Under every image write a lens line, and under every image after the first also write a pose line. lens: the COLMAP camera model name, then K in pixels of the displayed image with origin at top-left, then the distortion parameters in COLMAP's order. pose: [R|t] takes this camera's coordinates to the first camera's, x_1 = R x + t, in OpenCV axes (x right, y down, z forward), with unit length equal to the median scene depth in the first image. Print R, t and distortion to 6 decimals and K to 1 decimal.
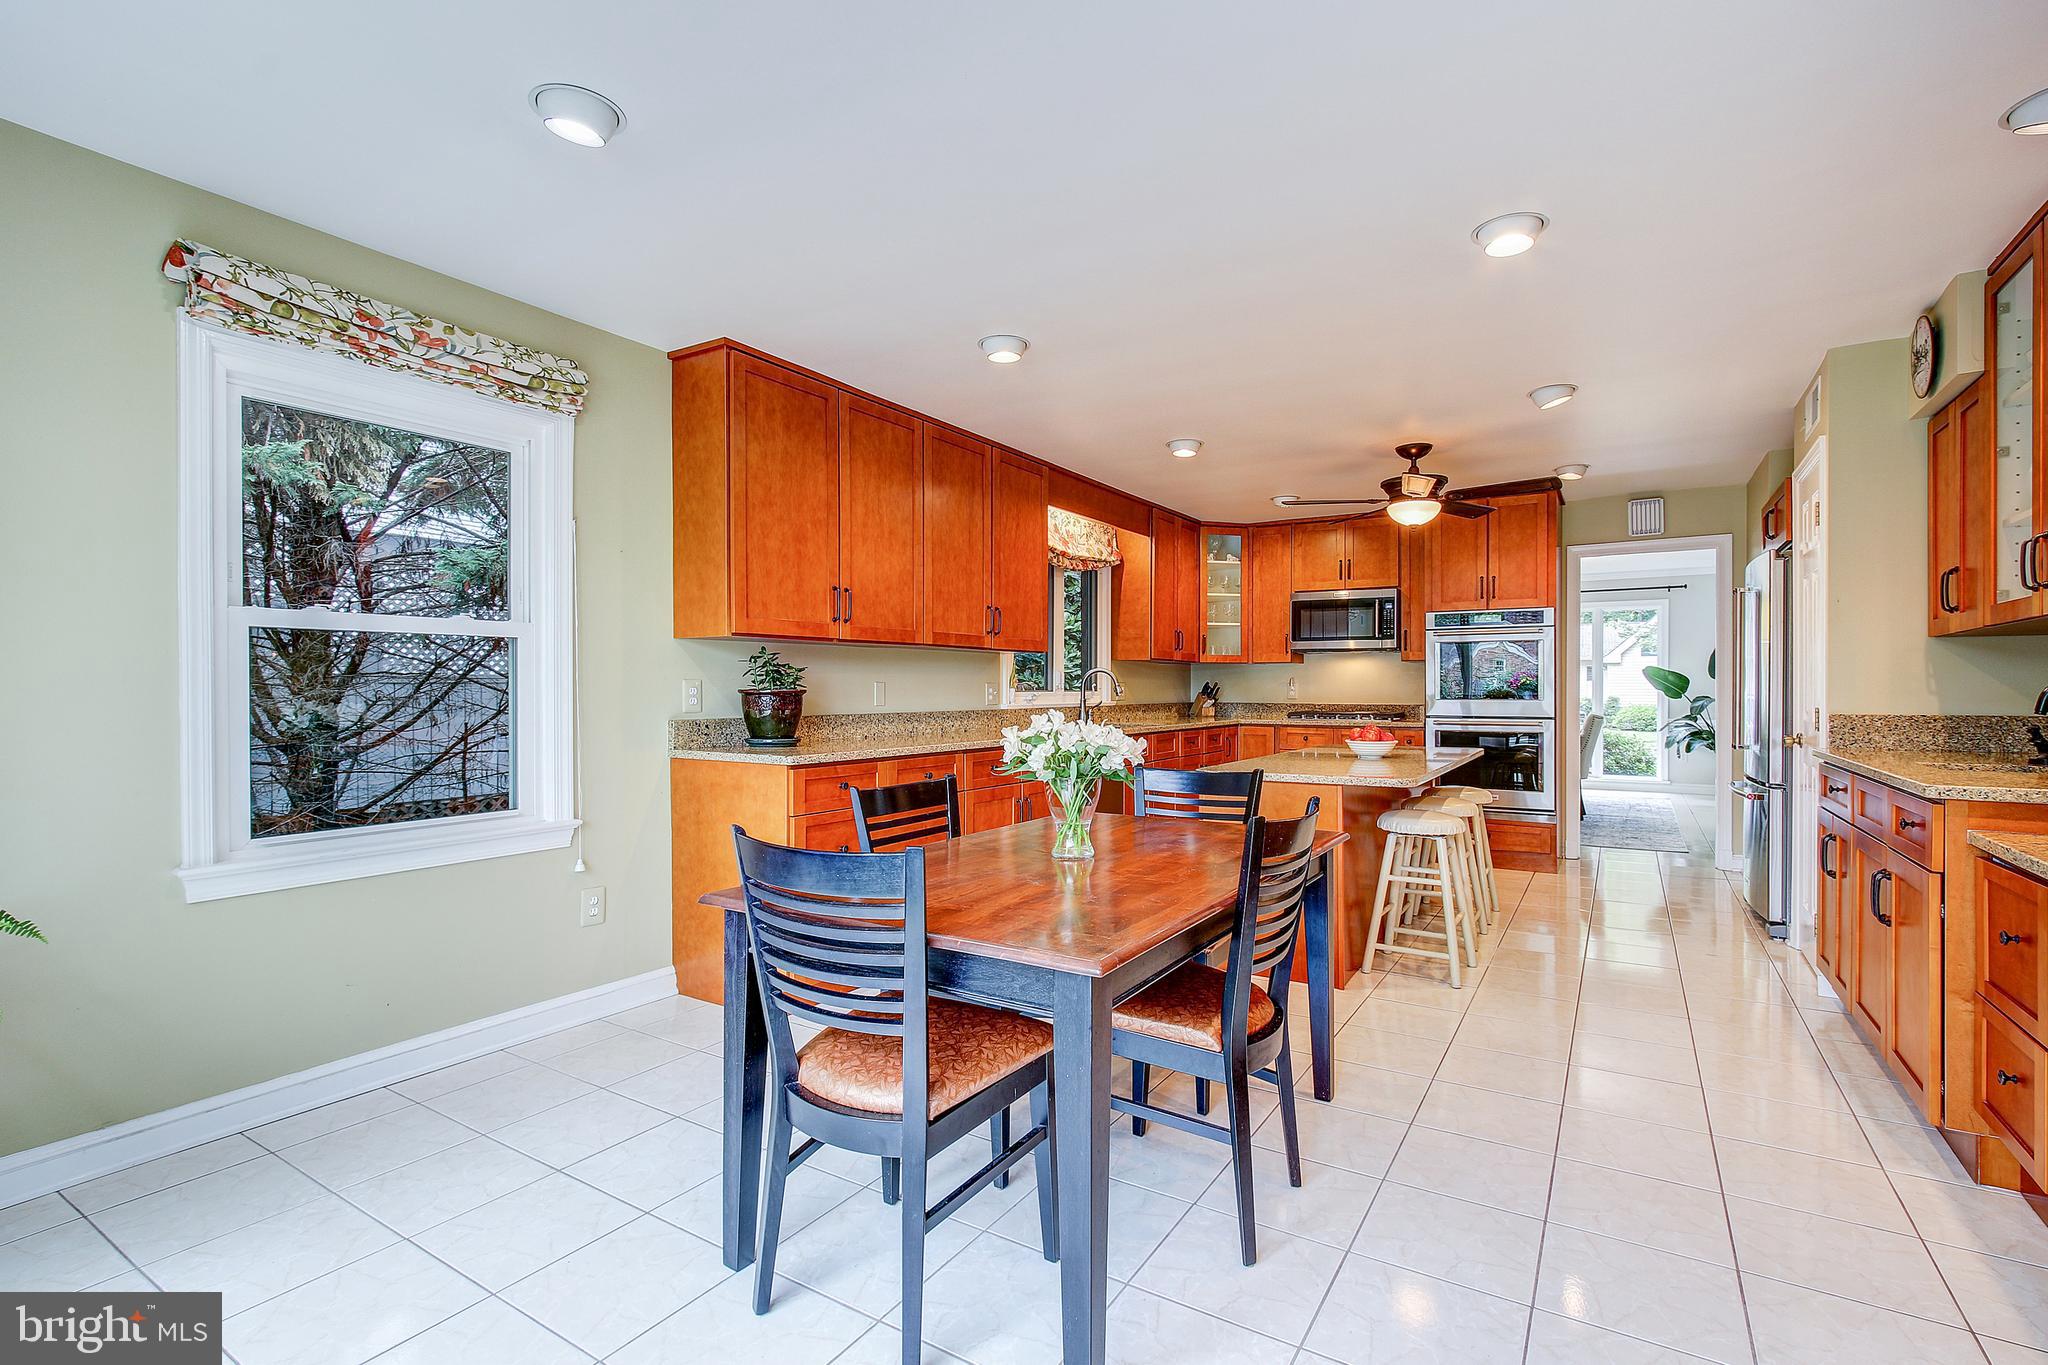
lens RADIAL K [[937.7, 0, 1034.0], [0, 937.7, 691.8], [0, 0, 1]] dist [-0.014961, 0.000294]
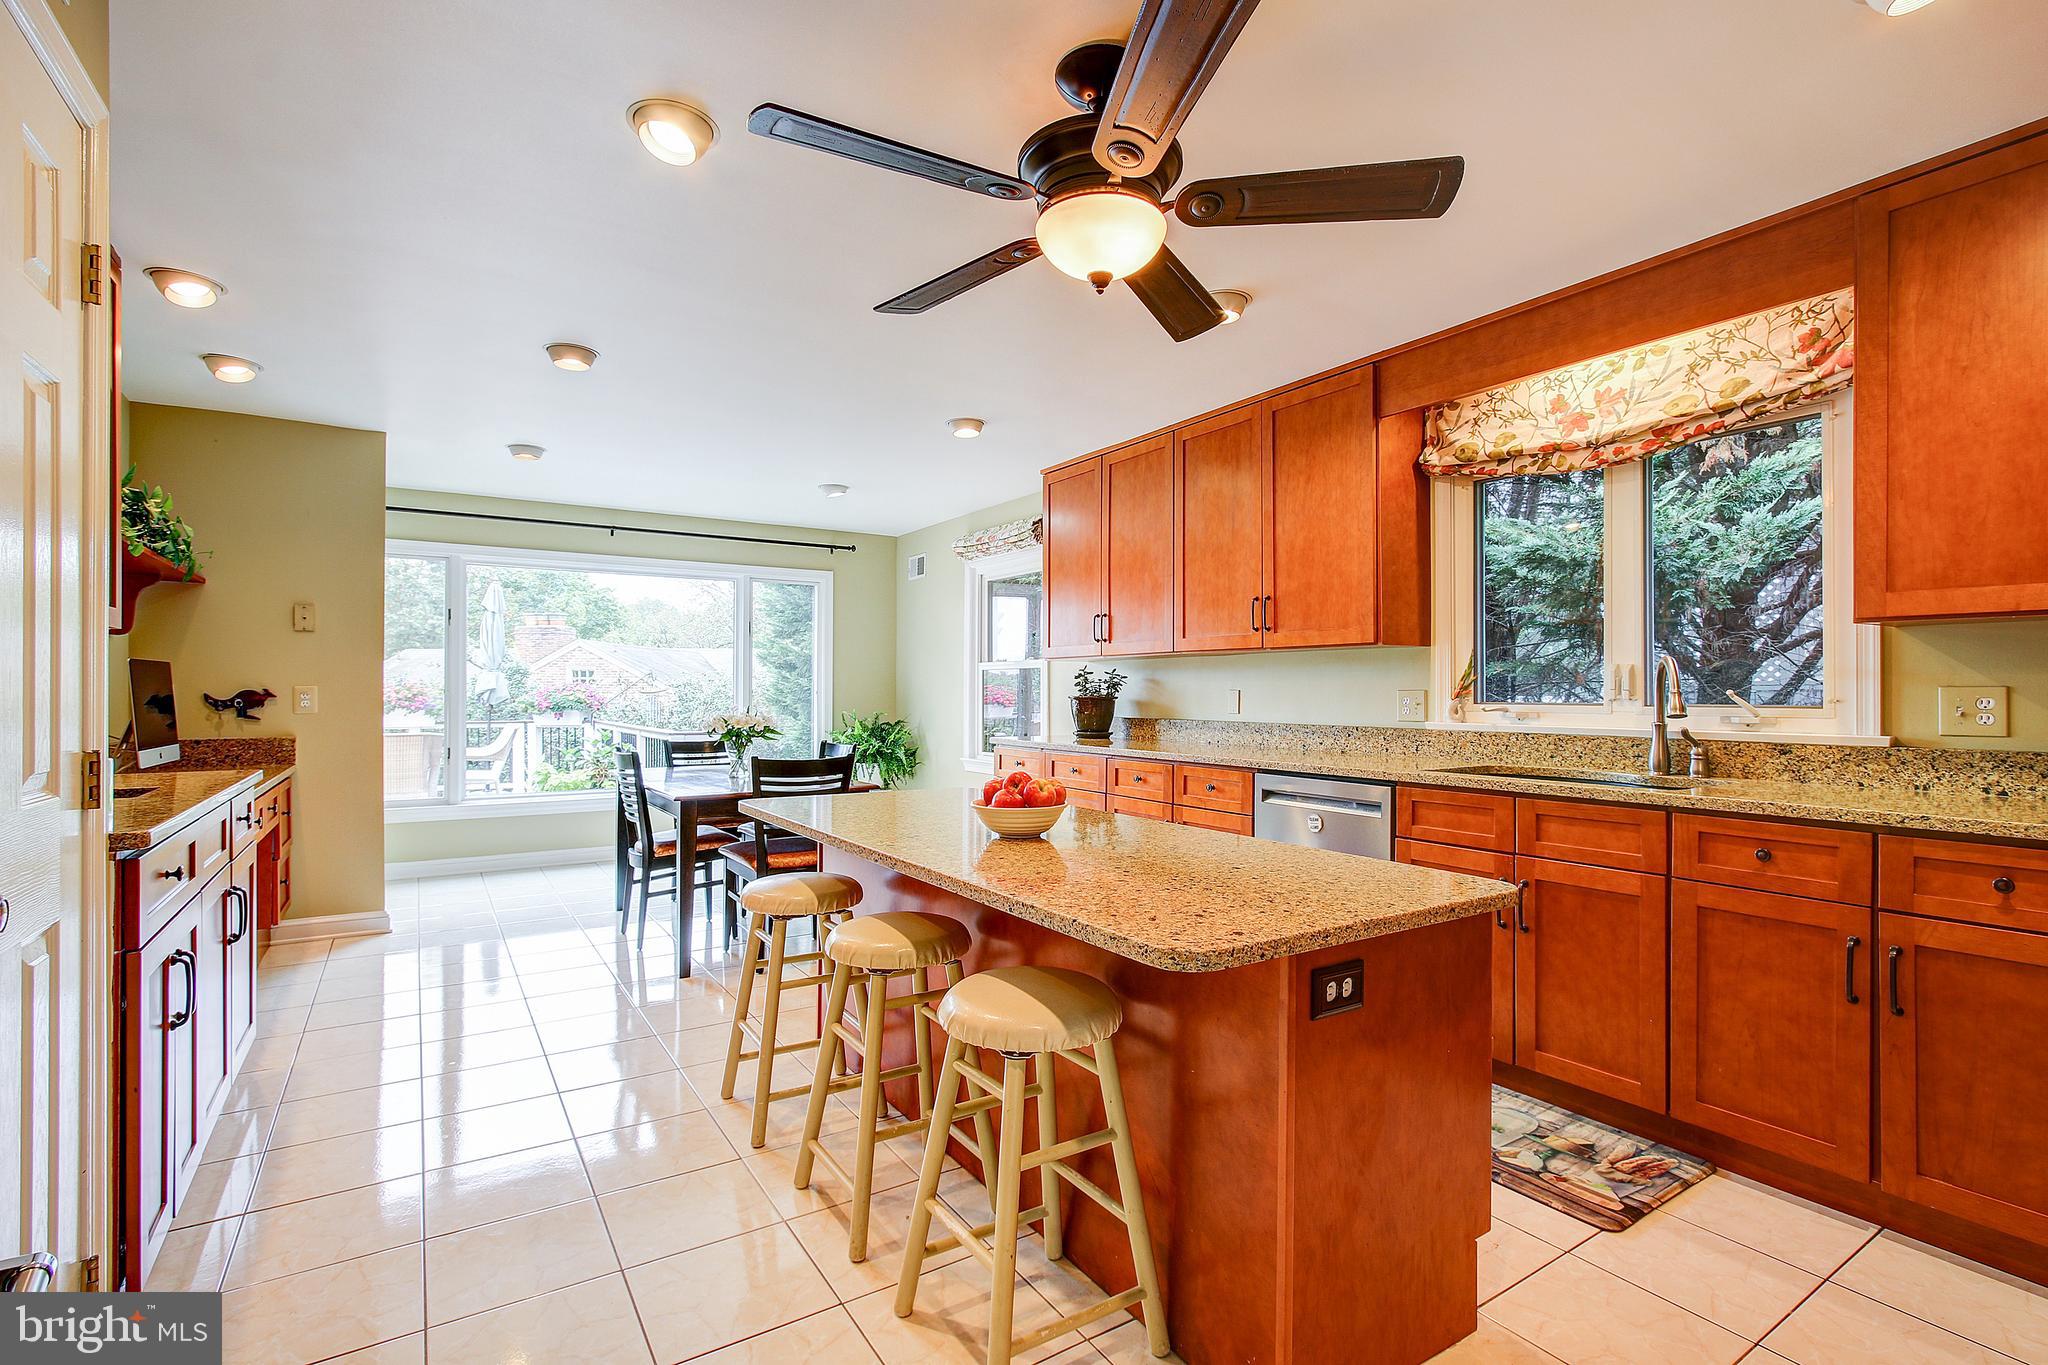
lens RADIAL K [[949.3, 0, 1035.2], [0, 949.3, 690.1], [0, 0, 1]] dist [-0.009686, 0.001122]
pose [[-0.416509, -0.002027, -0.909129, 0.594126], [-0.005676, 0.999984, 0.000371, -0.006804], [0.909114, 0.005314, -0.416513, 0.877130]]
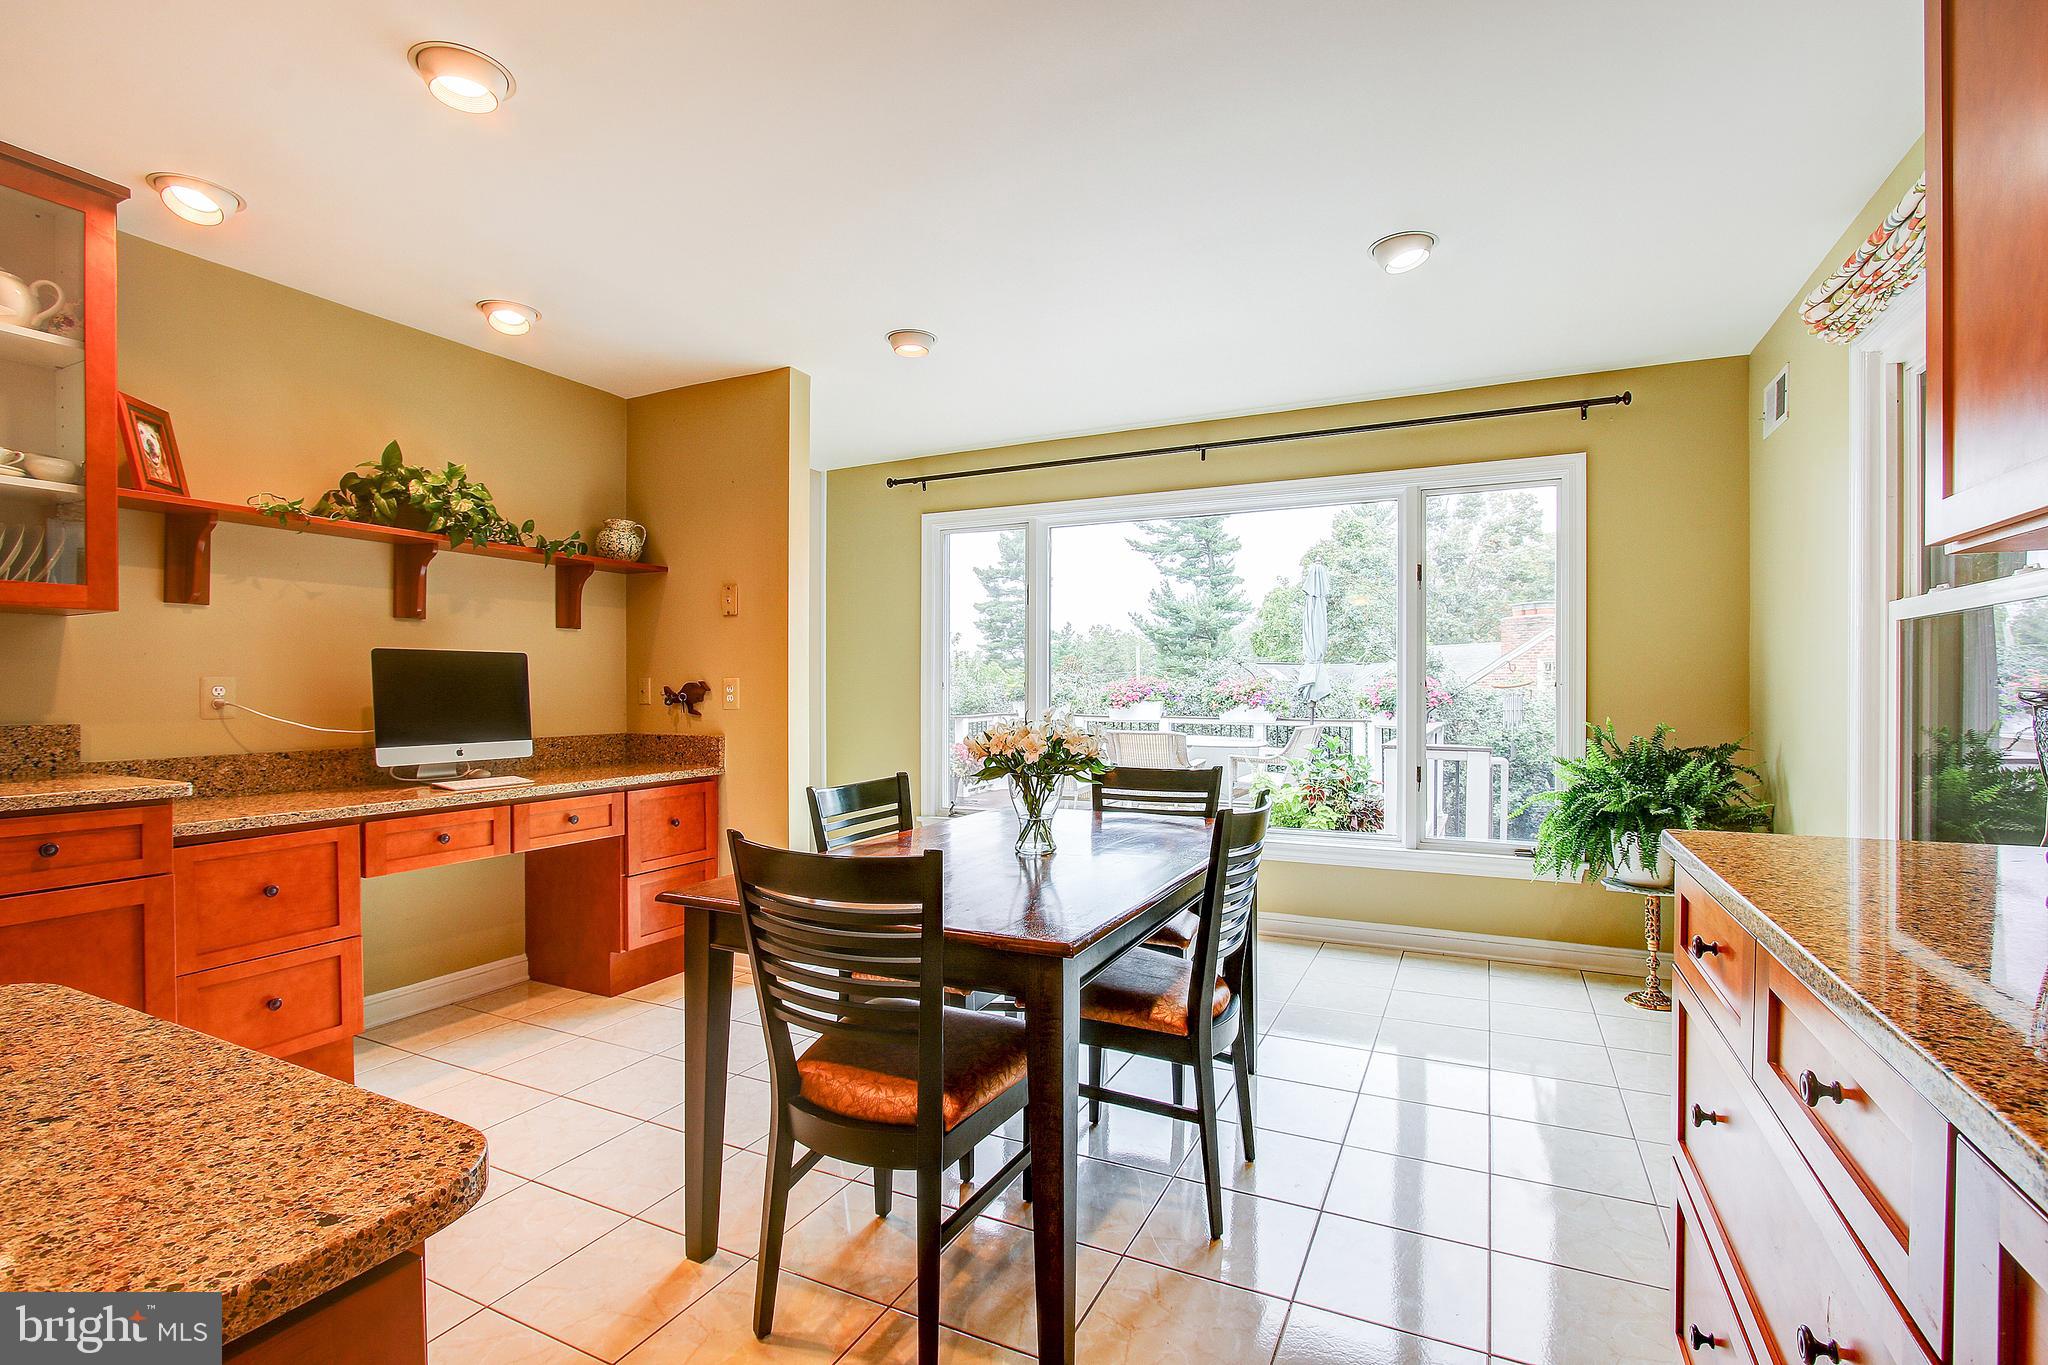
lens RADIAL K [[937.9, 0, 1038.6], [0, 937.9, 691.3], [0, 0, 1]] dist [-0.036231, 0.006205]
pose [[-0.994248, 0.002306, -0.107081, 0.052799], [0.001419, 0.999964, 0.008358, -0.002655], [0.107096, 0.008158, -0.994215, 0.718803]]
